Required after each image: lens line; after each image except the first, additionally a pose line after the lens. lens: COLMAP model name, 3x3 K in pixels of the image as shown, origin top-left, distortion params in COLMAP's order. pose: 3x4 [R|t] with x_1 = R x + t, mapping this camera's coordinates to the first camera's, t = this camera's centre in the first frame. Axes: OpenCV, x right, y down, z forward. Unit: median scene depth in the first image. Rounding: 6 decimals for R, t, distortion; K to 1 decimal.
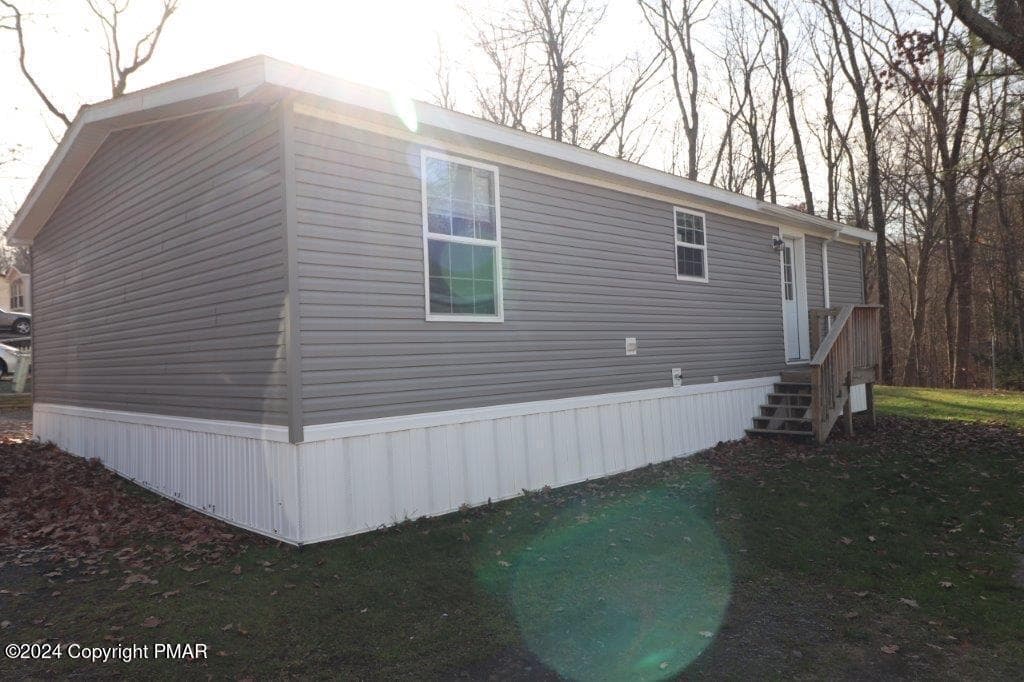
lens RADIAL K [[644.4, 0, 512.3], [0, 644.4, 338.6], [0, 0, 1]] dist [-0.002509, -0.001906]
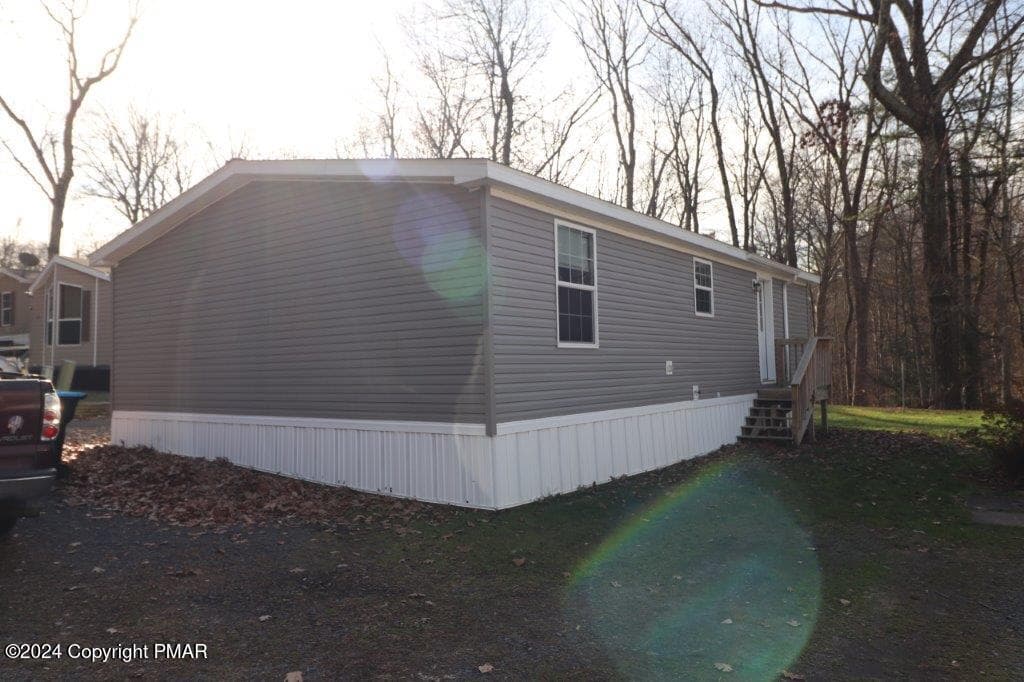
lens RADIAL K [[644.4, 0, 512.3], [0, 644.4, 338.6], [0, 0, 1]] dist [-0.002509, -0.001906]
pose [[0.991734, 0.021051, 0.126570, -0.221274], [-0.017614, 0.999447, -0.028206, -0.003278], [-0.127094, 0.025744, 0.991557, -0.174321]]
